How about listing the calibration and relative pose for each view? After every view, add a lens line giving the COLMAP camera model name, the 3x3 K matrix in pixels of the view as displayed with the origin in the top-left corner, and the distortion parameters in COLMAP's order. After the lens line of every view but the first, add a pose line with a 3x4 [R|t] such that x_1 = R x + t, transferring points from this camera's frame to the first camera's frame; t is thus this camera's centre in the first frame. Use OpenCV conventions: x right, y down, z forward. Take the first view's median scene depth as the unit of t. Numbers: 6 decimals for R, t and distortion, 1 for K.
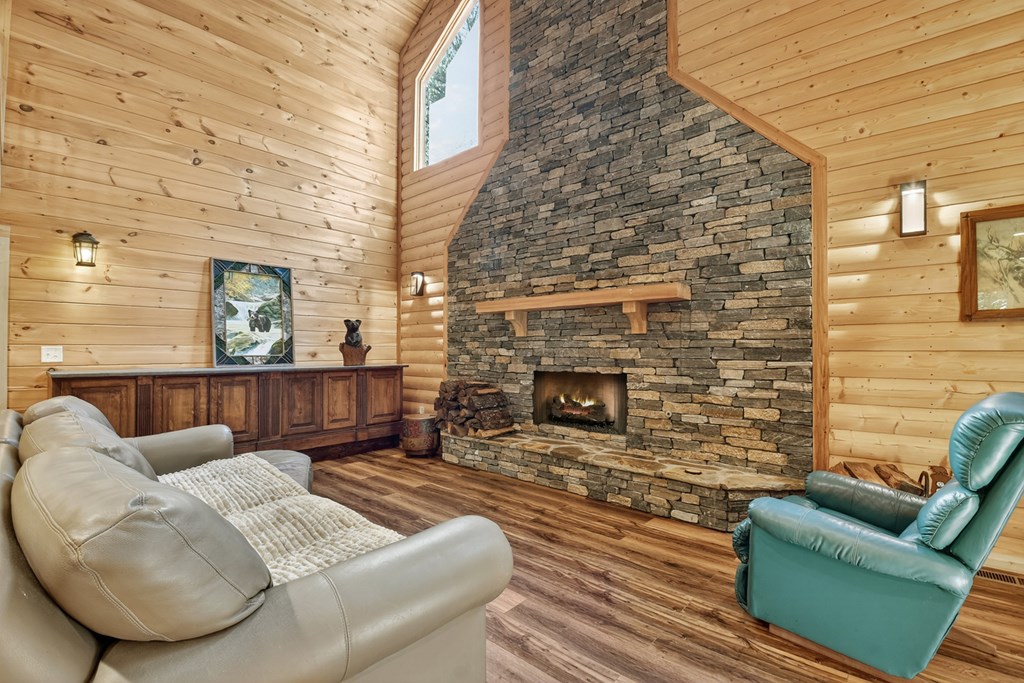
lens RADIAL K [[462.3, 0, 513.0], [0, 462.3, 345.7], [0, 0, 1]] dist [0.014145, -0.021783]
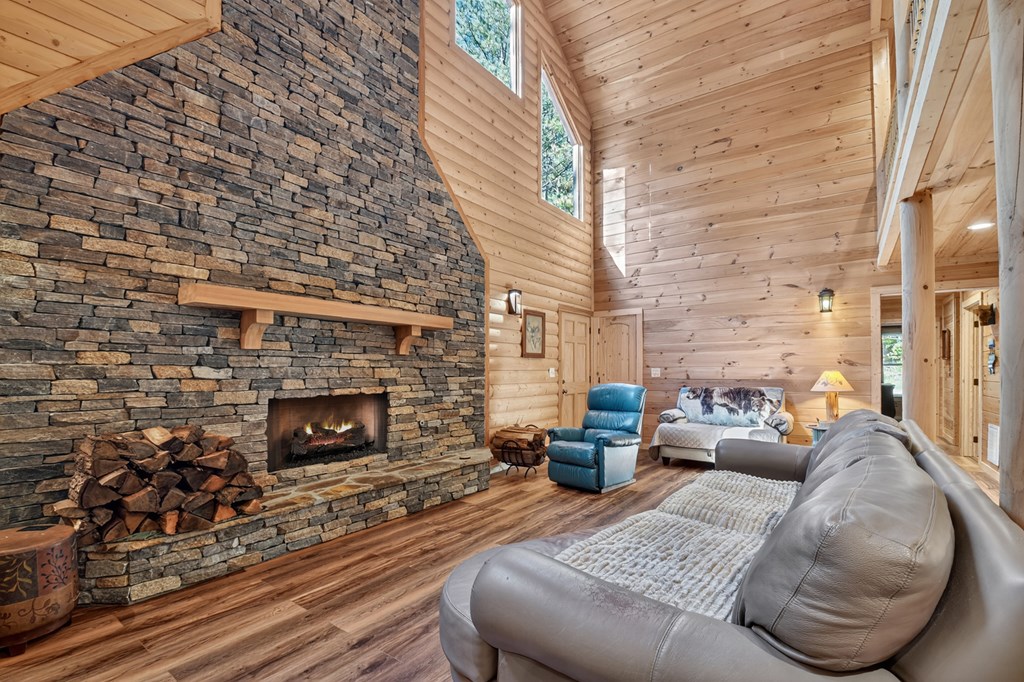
lens RADIAL K [[462.3, 0, 520.0], [0, 462.3, 372.4], [0, 0, 1]] dist [0.014145, -0.021783]
pose [[-0.118184, -0.002851, 0.992988, -0.748934], [-0.008374, 0.999963, 0.001875, 0.010262], [-0.992956, -0.008094, -0.118203, 0.754178]]
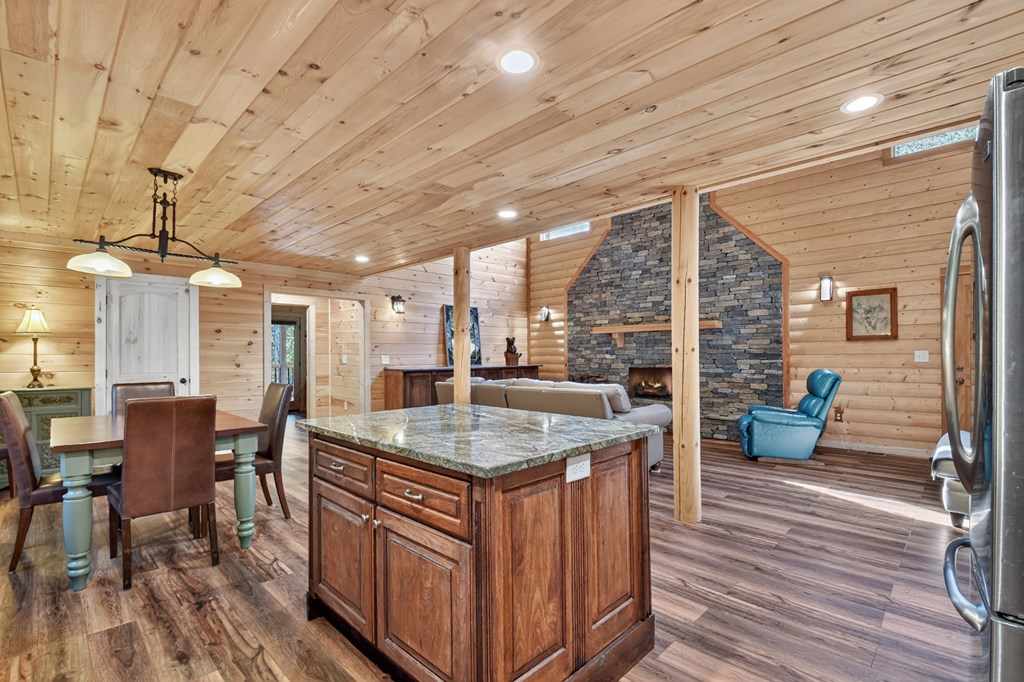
lens RADIAL K [[462.3, 0, 519.7], [0, 462.3, 356.7], [0, 0, 1]] dist [0.014145, -0.021783]
pose [[0.998970, -0.009912, -0.044277, -0.302137], [0.010527, 0.999851, 0.013670, -0.013651], [0.044135, -0.014122, 0.998926, -0.778401]]
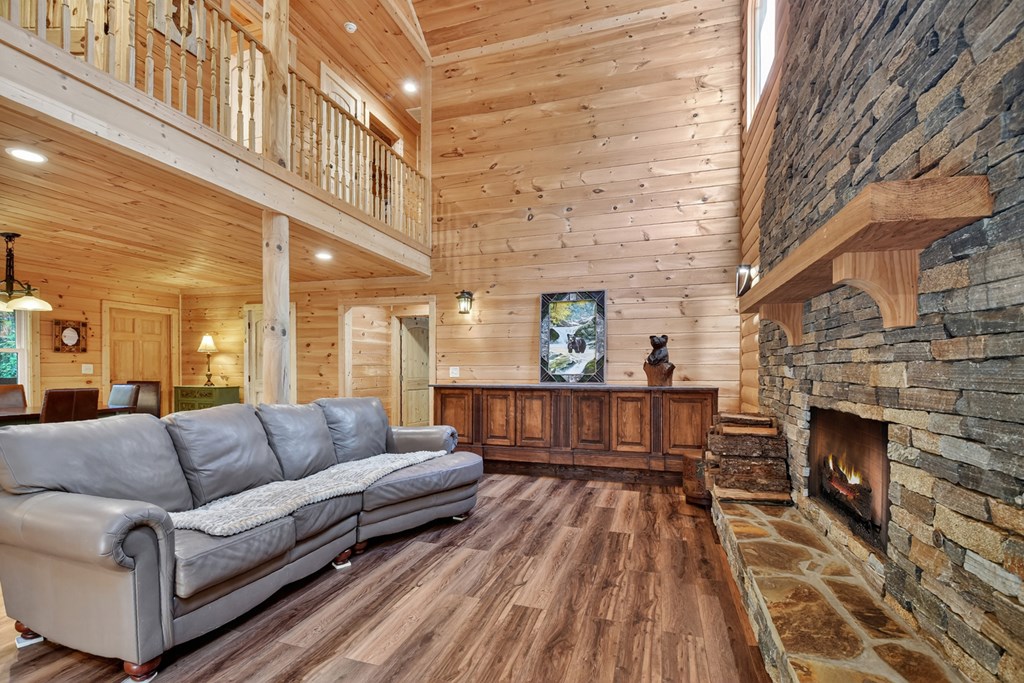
lens RADIAL K [[462.3, 0, 499.8], [0, 462.3, 377.4], [0, 0, 1]] dist [0.014145, -0.021783]
pose [[0.391129, 0.014179, -0.920227, 0.452223], [0.008661, 0.999780, 0.019086, 0.006718], [0.920295, -0.015435, 0.390920, 0.454615]]
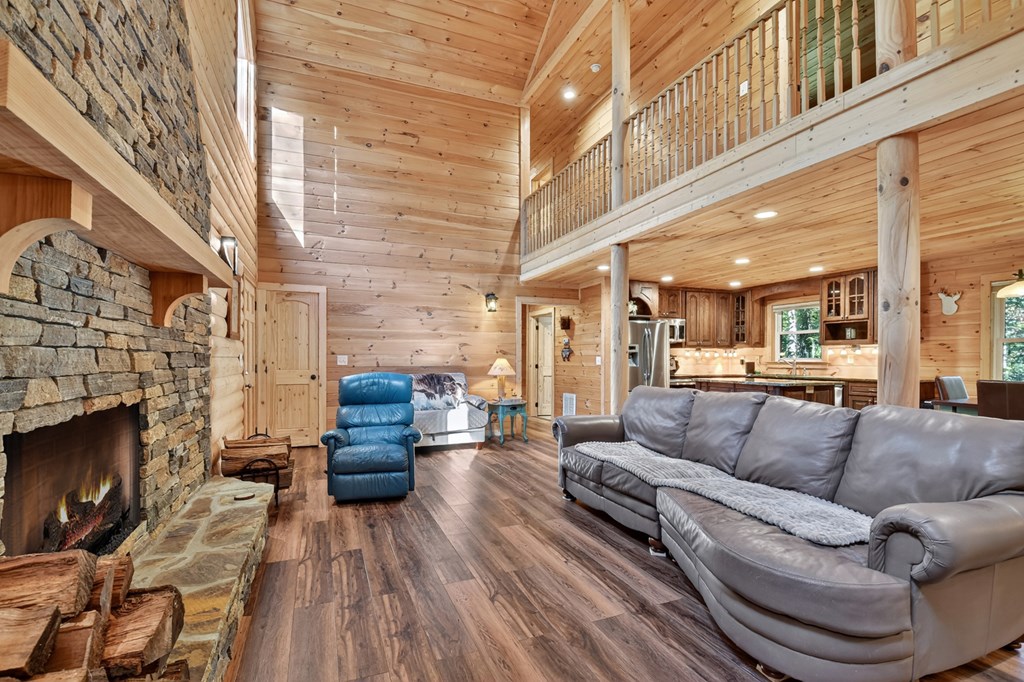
lens RADIAL K [[462.3, 0, 514.0], [0, 462.3, 366.3], [0, 0, 1]] dist [0.014145, -0.021783]
pose [[-0.902770, -0.009802, 0.430013, -0.327876], [-0.006752, 0.999940, 0.008619, 0.013329], [-0.430071, 0.004878, -0.902782, 1.177843]]
